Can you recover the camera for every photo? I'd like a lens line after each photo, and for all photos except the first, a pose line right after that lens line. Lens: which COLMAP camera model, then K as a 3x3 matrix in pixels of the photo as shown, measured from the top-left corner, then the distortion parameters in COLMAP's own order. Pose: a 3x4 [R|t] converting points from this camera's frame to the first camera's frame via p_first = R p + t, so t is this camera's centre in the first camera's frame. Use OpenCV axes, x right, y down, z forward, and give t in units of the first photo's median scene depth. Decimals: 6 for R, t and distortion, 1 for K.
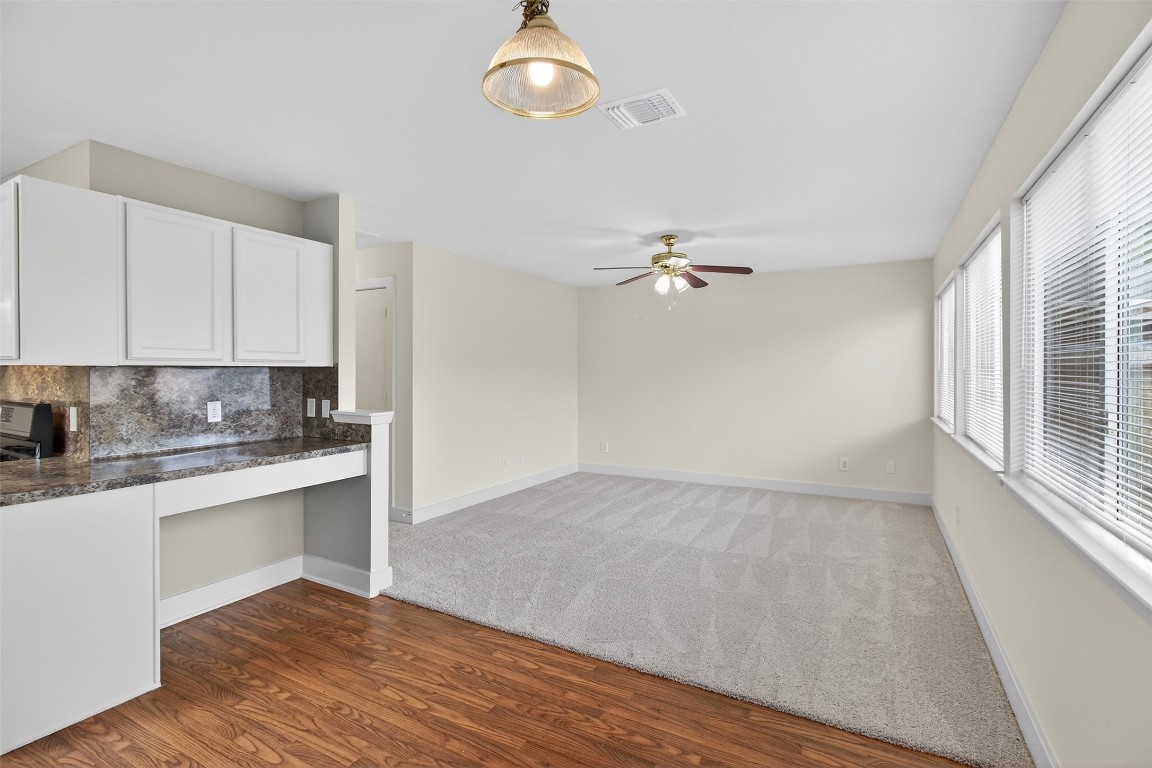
lens RADIAL K [[540.5, 0, 571.4], [0, 540.5, 376.7], [0, 0, 1]] dist [-0.002971, 0.001940]
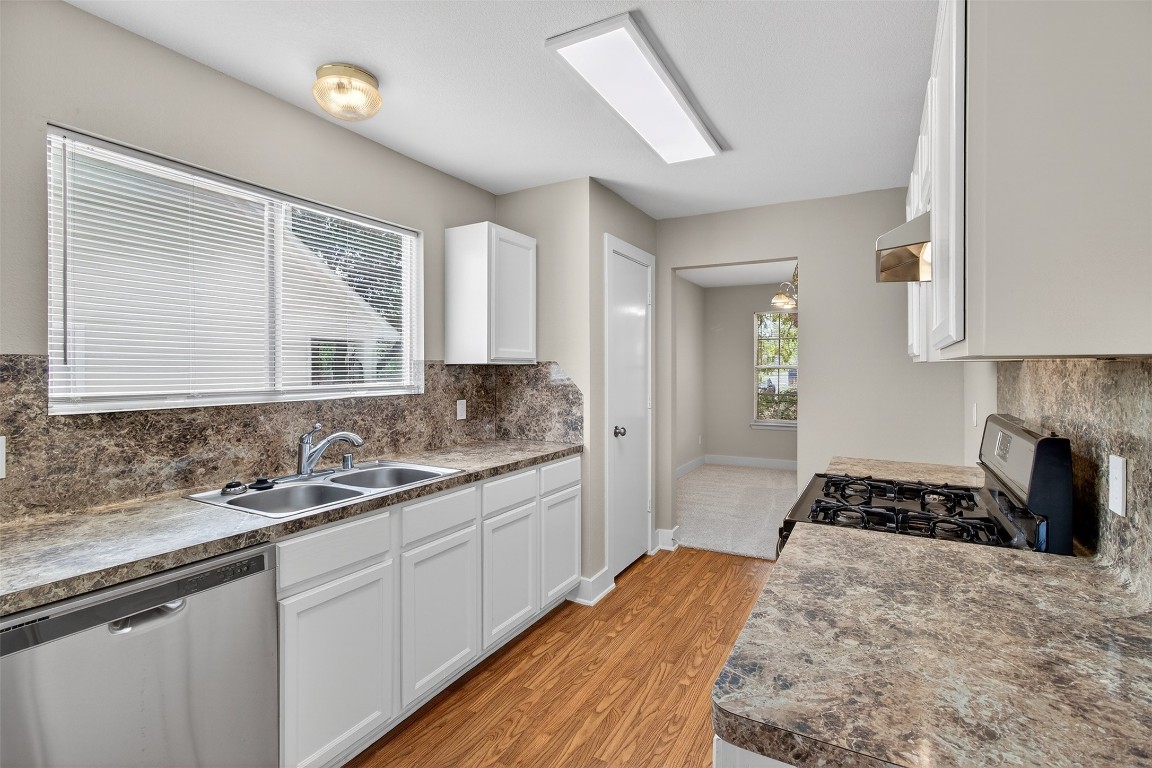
lens RADIAL K [[540.5, 0, 578.1], [0, 540.5, 377.1], [0, 0, 1]] dist [-0.002971, 0.001940]
pose [[0.010776, 0.010686, -0.999885, -0.502859], [-0.008881, 0.999904, 0.010591, -0.004707], [0.999902, 0.008766, 0.010870, 0.570044]]
